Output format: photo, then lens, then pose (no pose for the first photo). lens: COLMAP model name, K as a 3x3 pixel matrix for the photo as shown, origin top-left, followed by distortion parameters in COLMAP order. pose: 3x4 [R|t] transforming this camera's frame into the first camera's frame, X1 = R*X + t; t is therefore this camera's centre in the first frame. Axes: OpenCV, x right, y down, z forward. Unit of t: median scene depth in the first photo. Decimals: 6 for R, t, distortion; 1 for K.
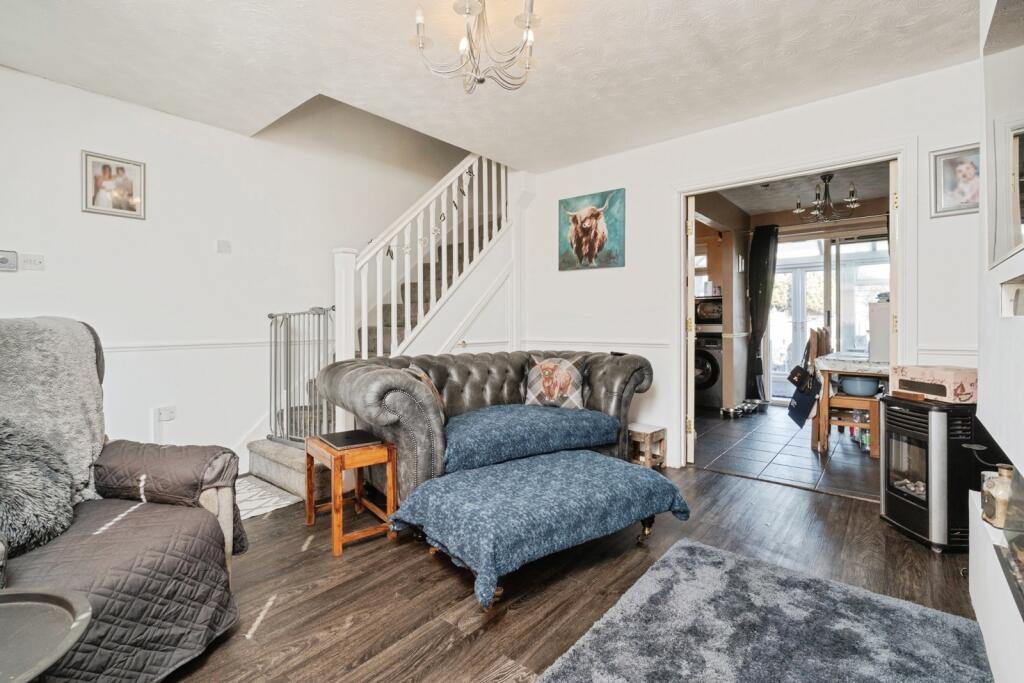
lens RADIAL K [[466.1, 0, 501.4], [0, 466.1, 322.0], [0, 0, 1]] dist [0.010429, 0.000131]
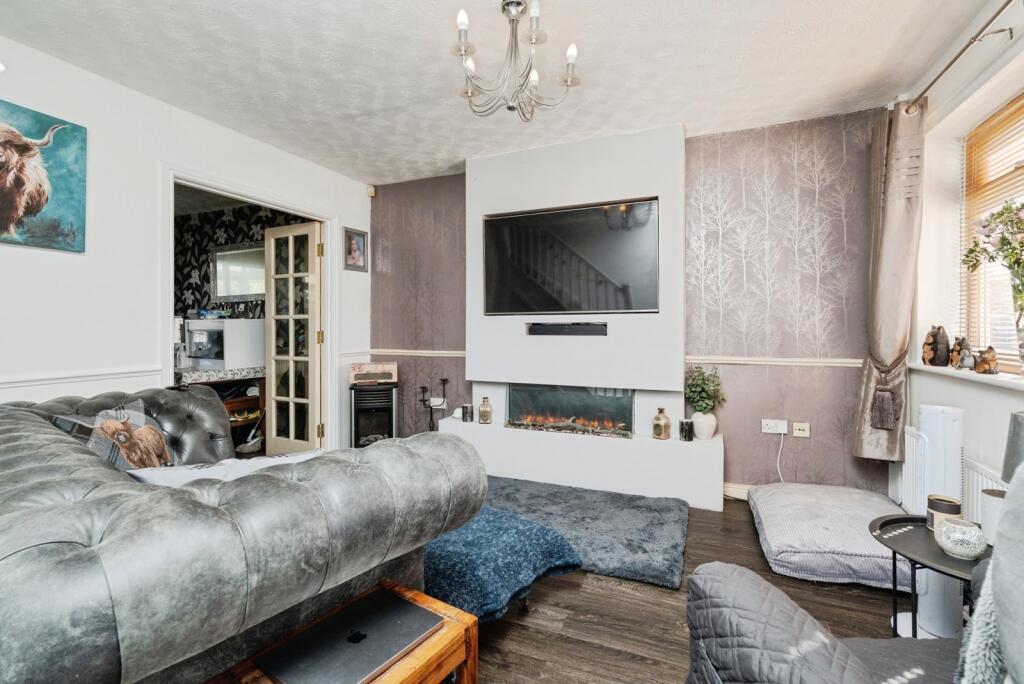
lens RADIAL K [[466.1, 0, 503.4], [0, 466.1, 326.5], [0, 0, 1]] dist [0.010429, 0.000131]
pose [[-0.274542, 0.003136, 0.961570, -0.491565], [-0.001447, 0.999992, -0.003675, -0.019302], [-0.961574, -0.002400, -0.274535, 0.629230]]
